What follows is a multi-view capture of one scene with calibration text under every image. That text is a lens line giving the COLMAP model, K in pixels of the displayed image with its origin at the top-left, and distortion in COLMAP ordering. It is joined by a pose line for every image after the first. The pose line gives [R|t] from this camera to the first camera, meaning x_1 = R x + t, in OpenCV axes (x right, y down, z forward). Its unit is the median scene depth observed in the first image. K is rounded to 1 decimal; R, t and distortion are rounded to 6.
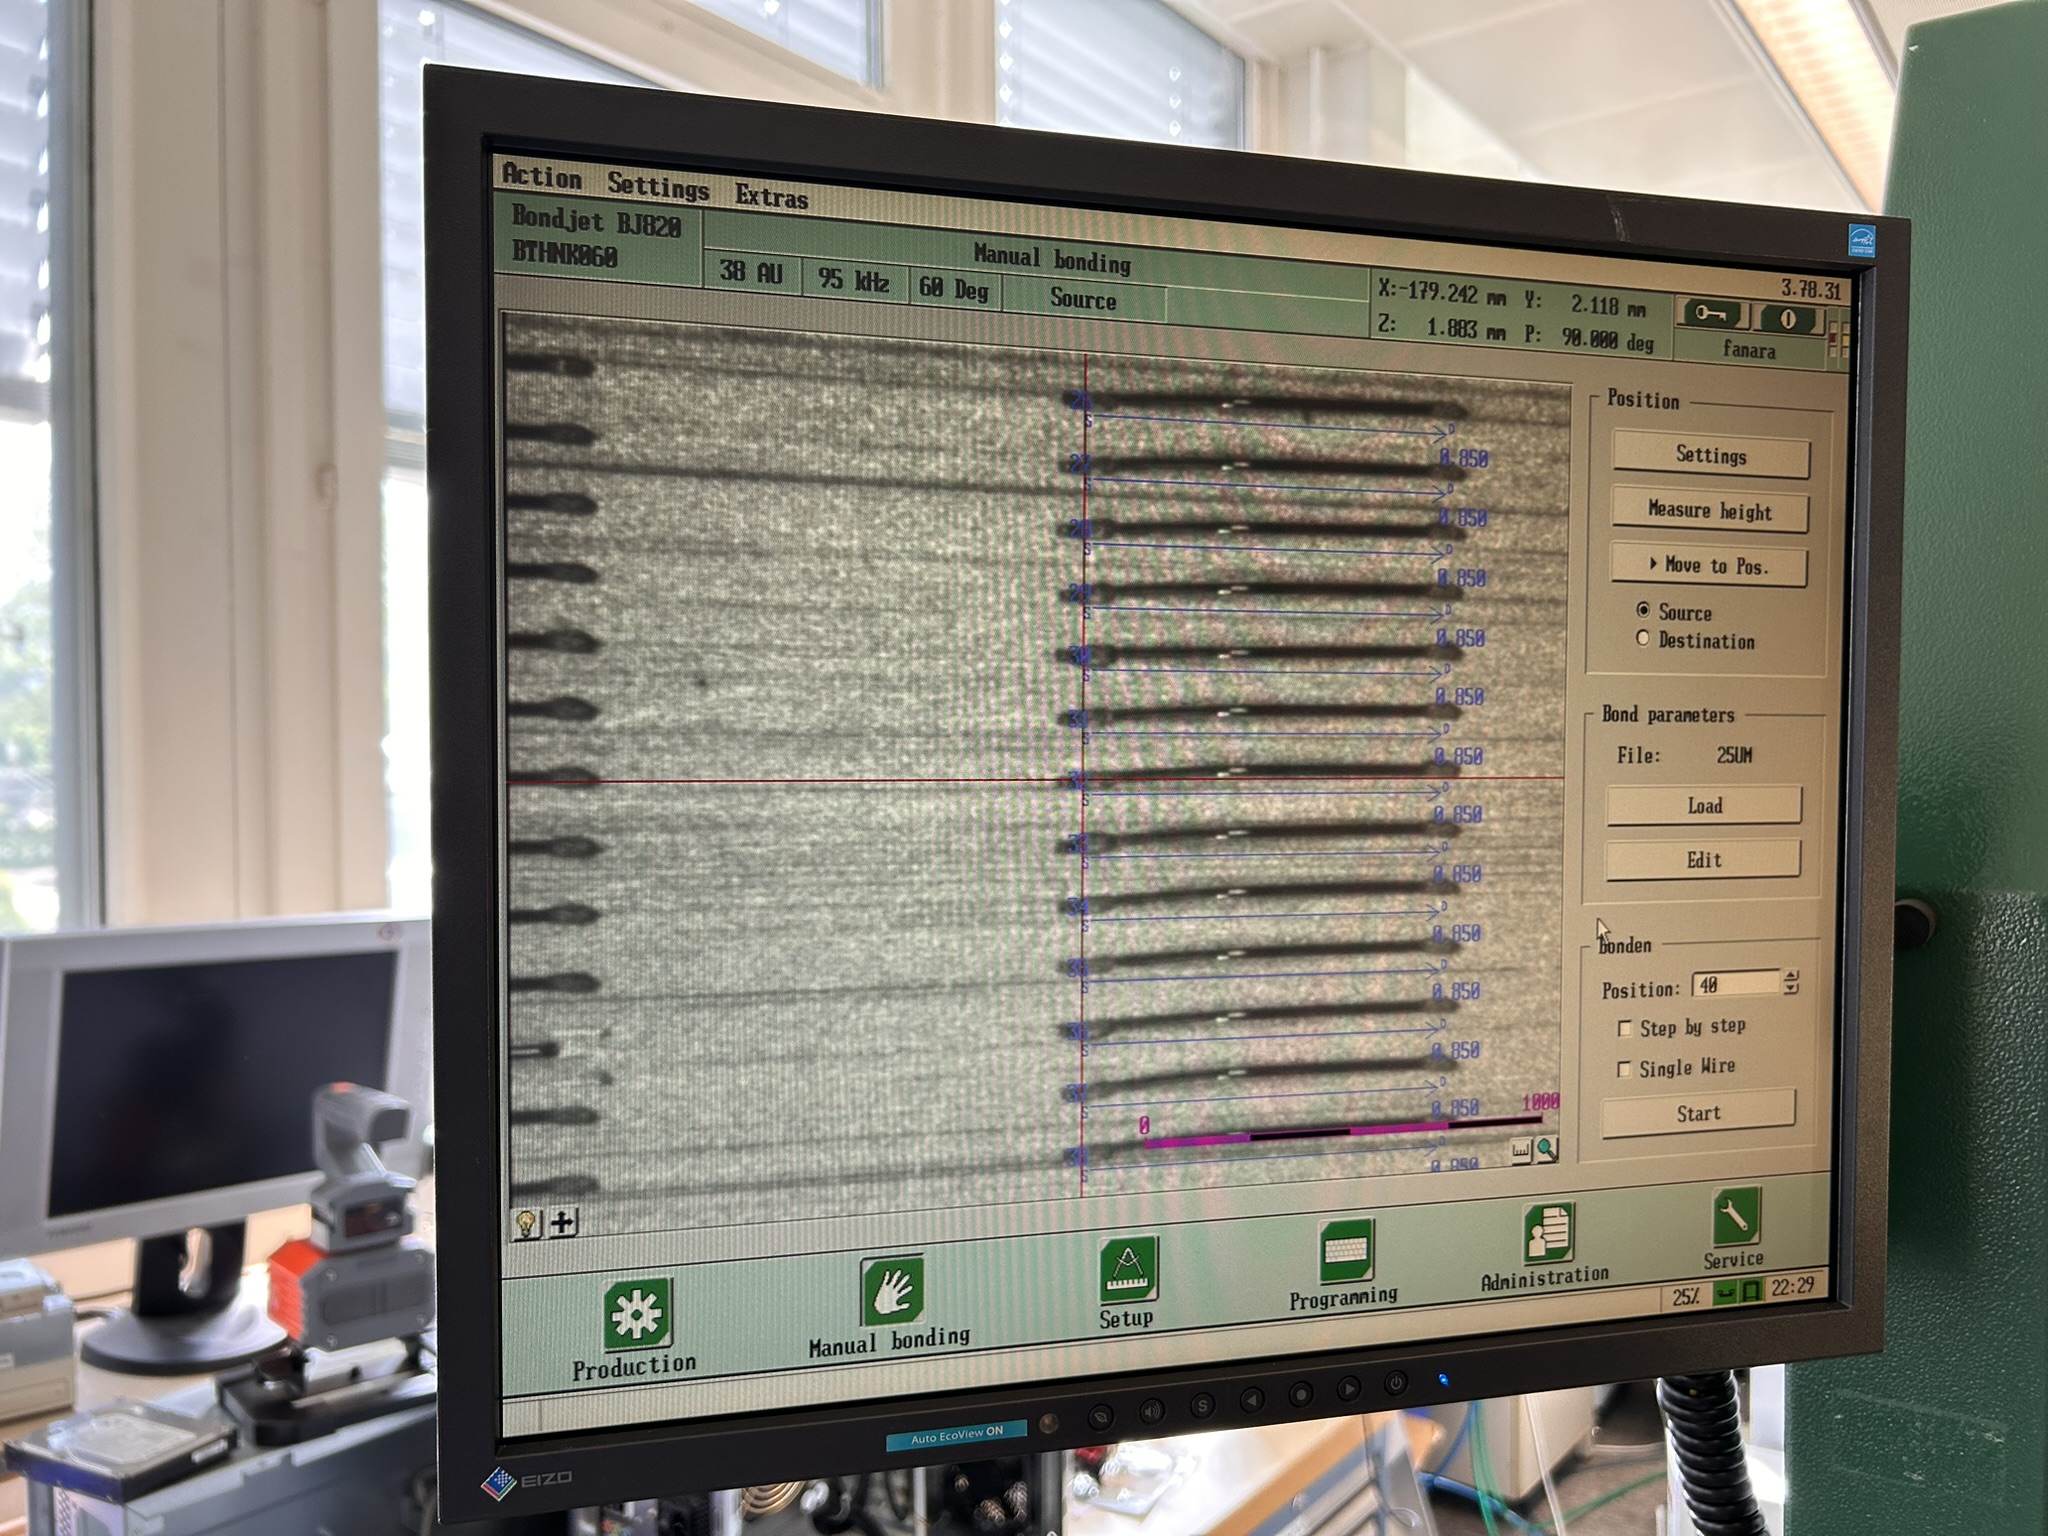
lens RADIAL K [[1580.2, 0, 1017.1], [0, 1580.2, 781.7], [0, 0, 1]] dist [0.004740, 0.001806]
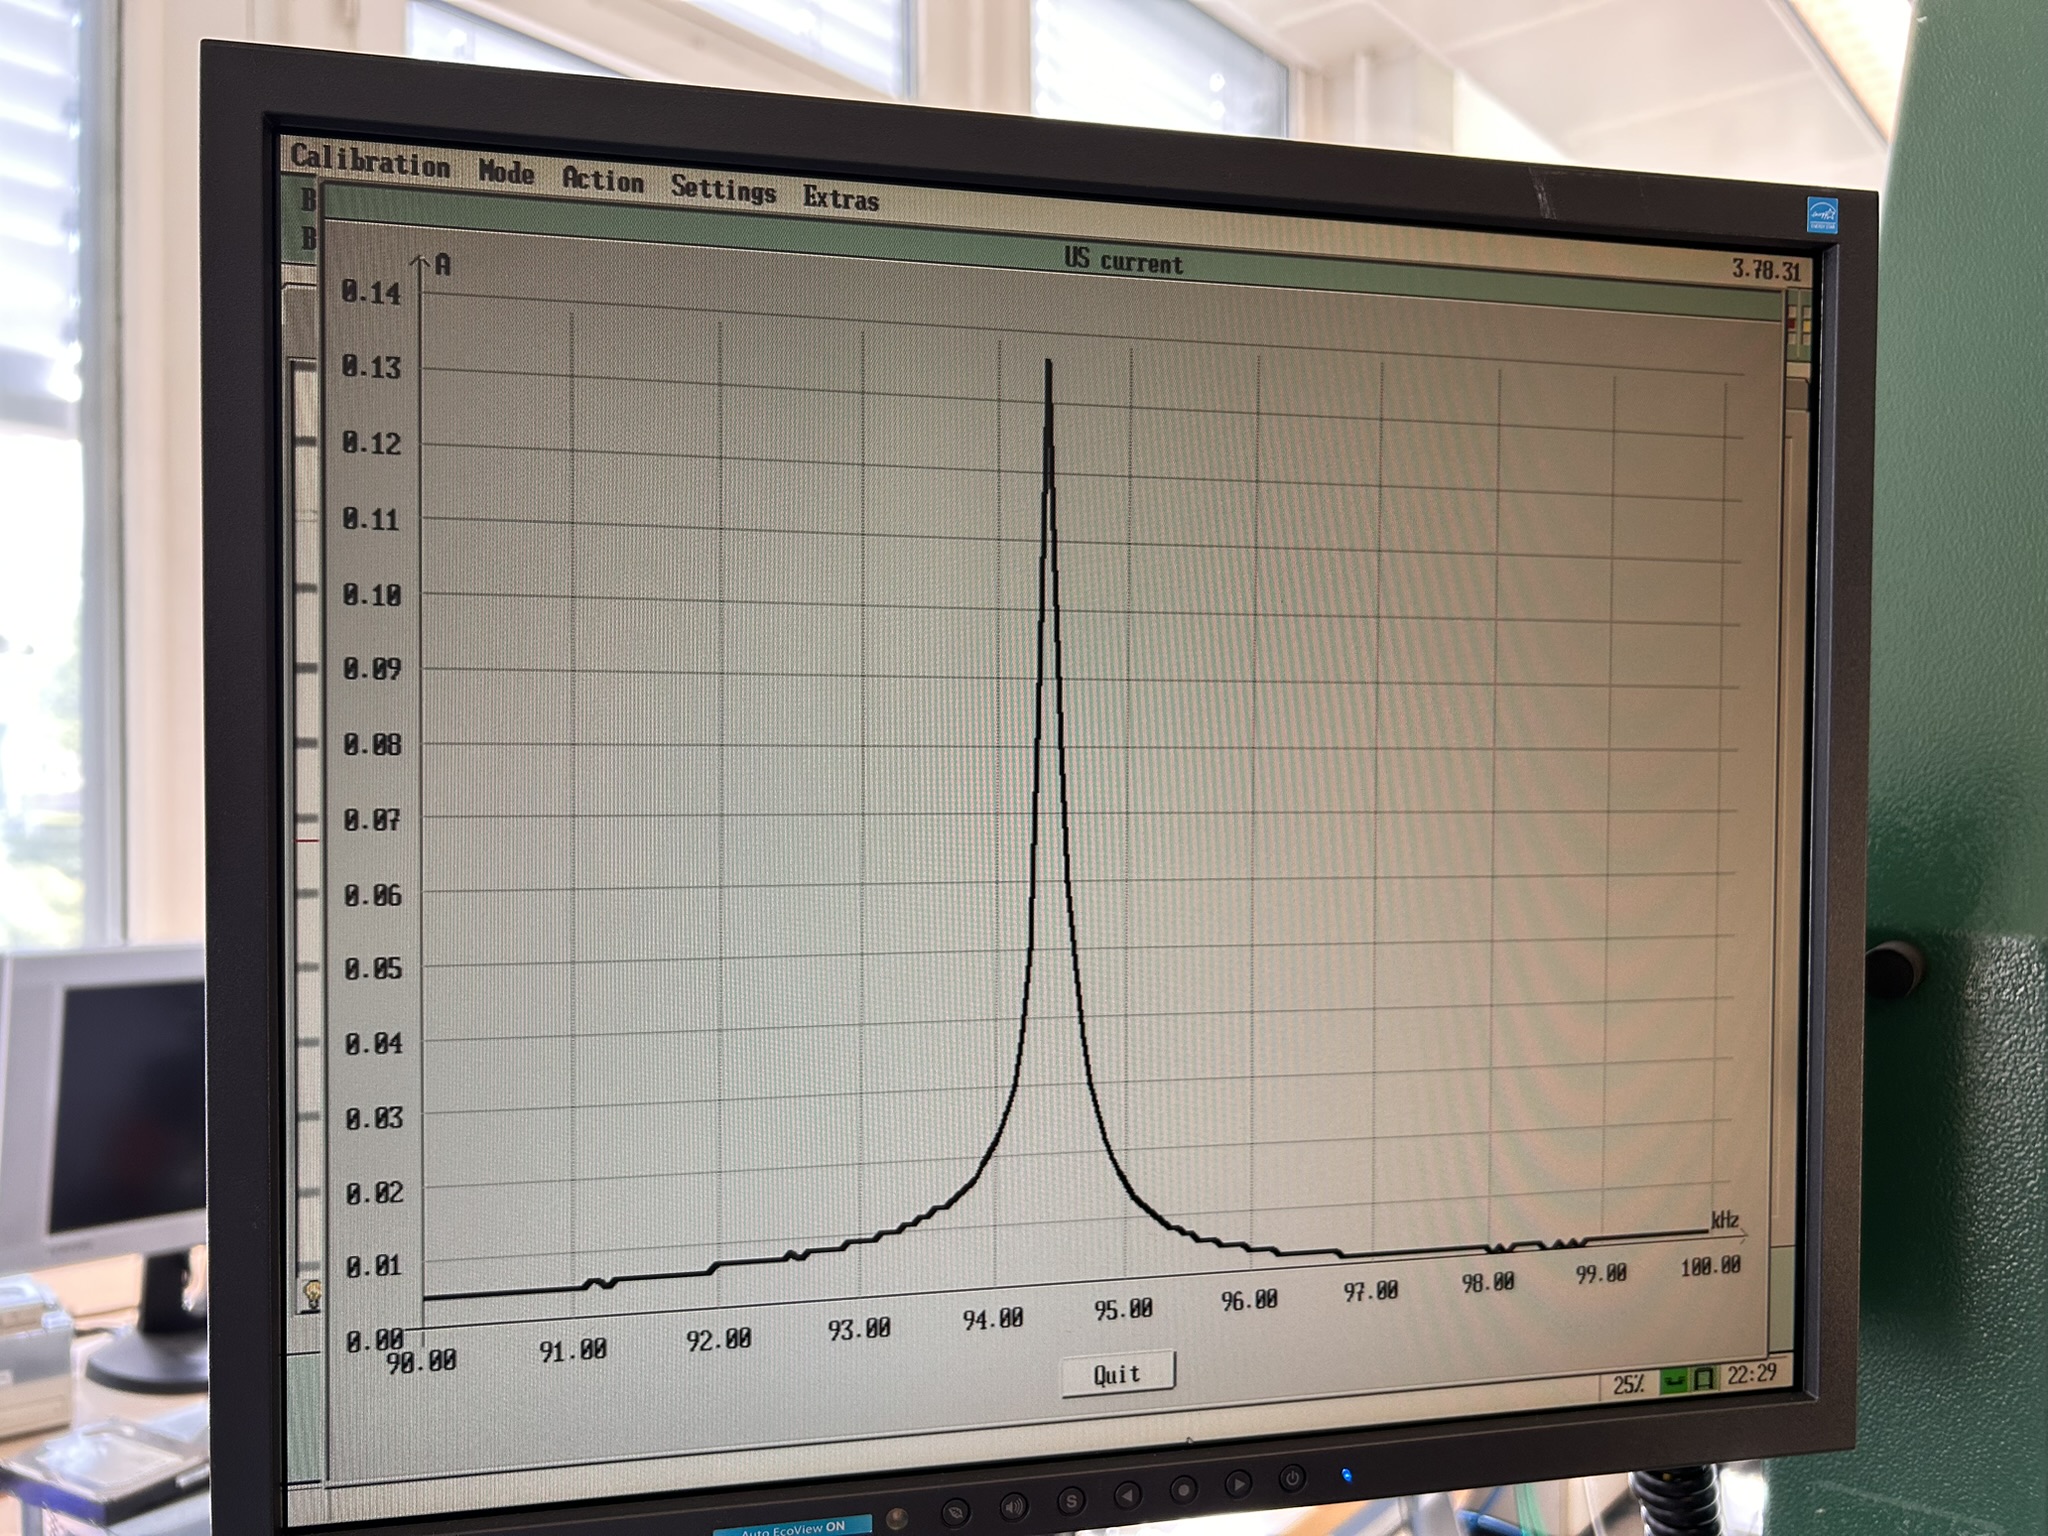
lens RADIAL K [[1582.9, 0, 1001.6], [0, 1582.9, 777.7], [0, 0, 1]] dist [0.010421, -0.014557]
pose [[0.998918, 0.001986, -0.046462, 0.112026], [-0.002527, 0.999930, -0.011590, -0.009384], [0.046436, 0.011694, 0.998853, 0.080937]]
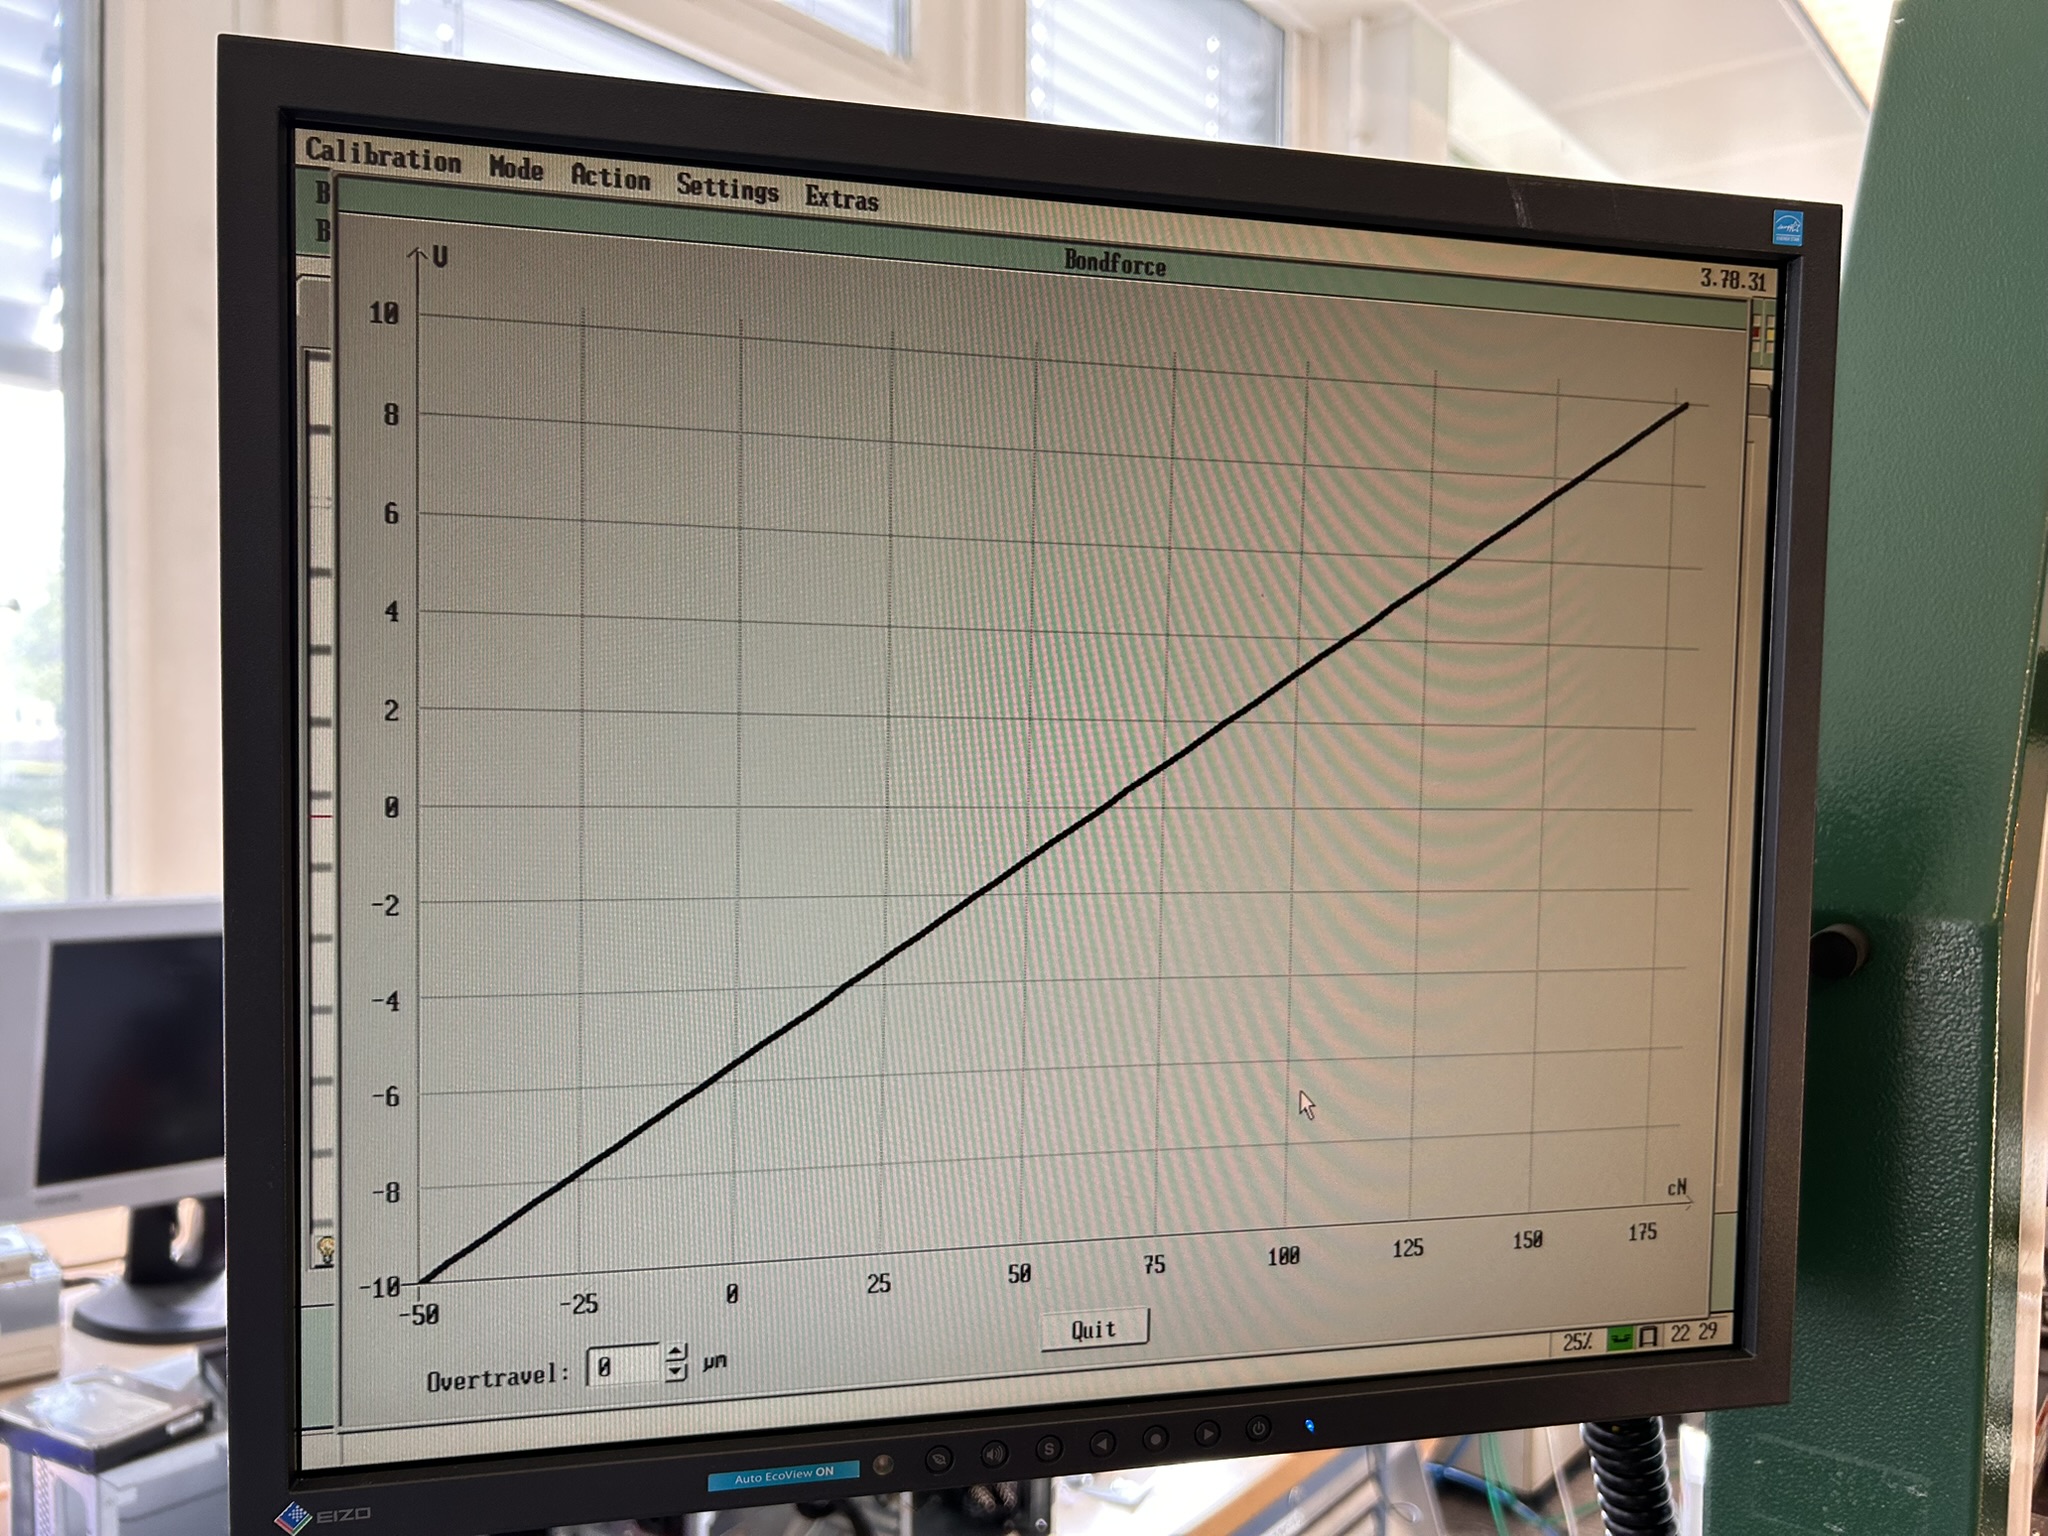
lens RADIAL K [[1580.2, 0, 1017.1], [0, 1580.2, 781.7], [0, 0, 1]] dist [0.004740, 0.001806]
pose [[0.999516, 0.015366, -0.027049, 0.111279], [-0.014946, 0.999766, 0.015663, -0.022241], [0.027283, -0.015251, 0.999511, 0.047066]]
